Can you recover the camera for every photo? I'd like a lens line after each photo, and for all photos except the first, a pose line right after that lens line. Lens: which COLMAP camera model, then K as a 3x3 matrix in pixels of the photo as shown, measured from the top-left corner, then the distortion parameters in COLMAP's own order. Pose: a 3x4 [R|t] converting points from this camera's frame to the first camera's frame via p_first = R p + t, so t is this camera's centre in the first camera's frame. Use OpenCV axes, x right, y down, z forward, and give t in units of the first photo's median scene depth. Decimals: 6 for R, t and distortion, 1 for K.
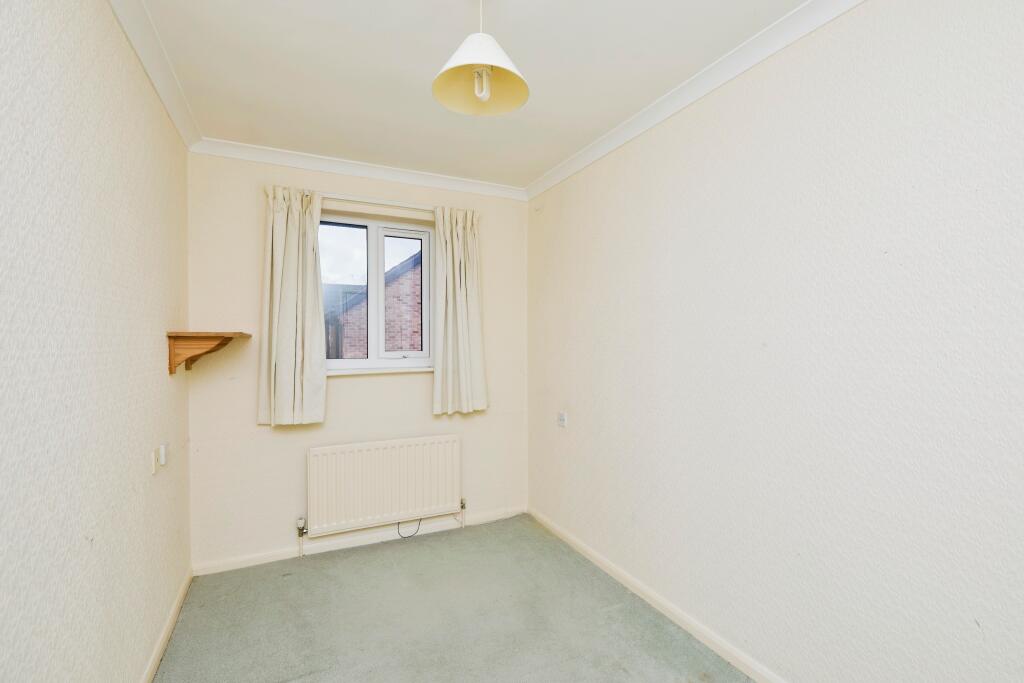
lens RADIAL K [[472.1, 0, 513.6], [0, 472.1, 333.9], [0, 0, 1]] dist [0.000662, 0.000046]
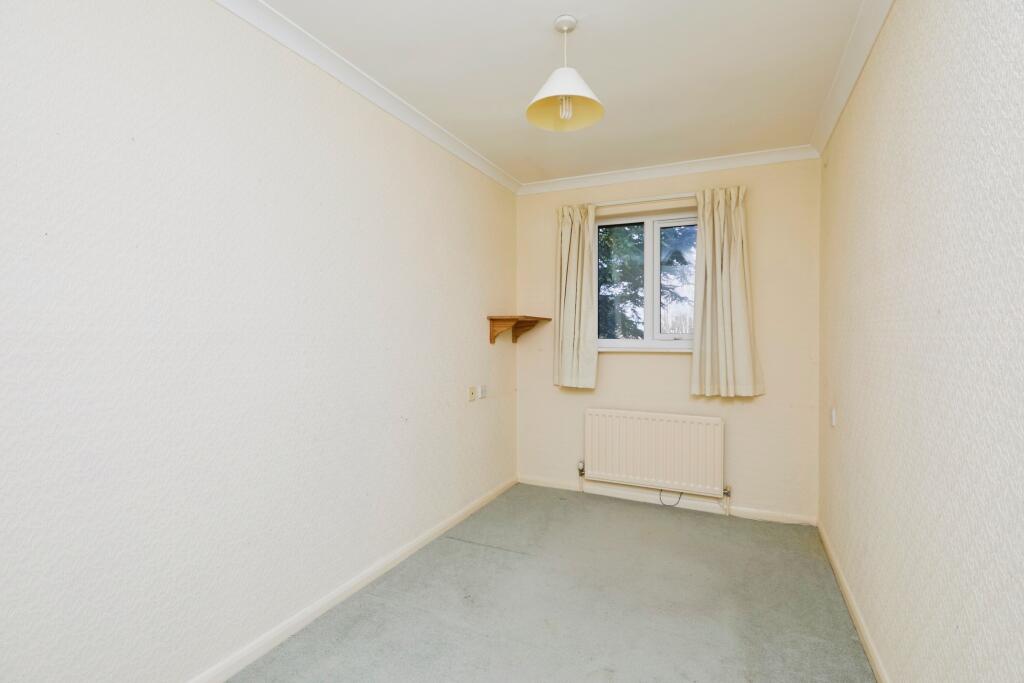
lens RADIAL K [[472.1, 0, 515.3], [0, 472.1, 328.6], [0, 0, 1]] dist [0.000662, 0.000046]
pose [[0.624657, -0.000779, -0.780899, 0.410400], [0.001426, 0.999999, 0.000143, 0.027134], [0.780898, -0.001203, 0.624657, 0.059976]]
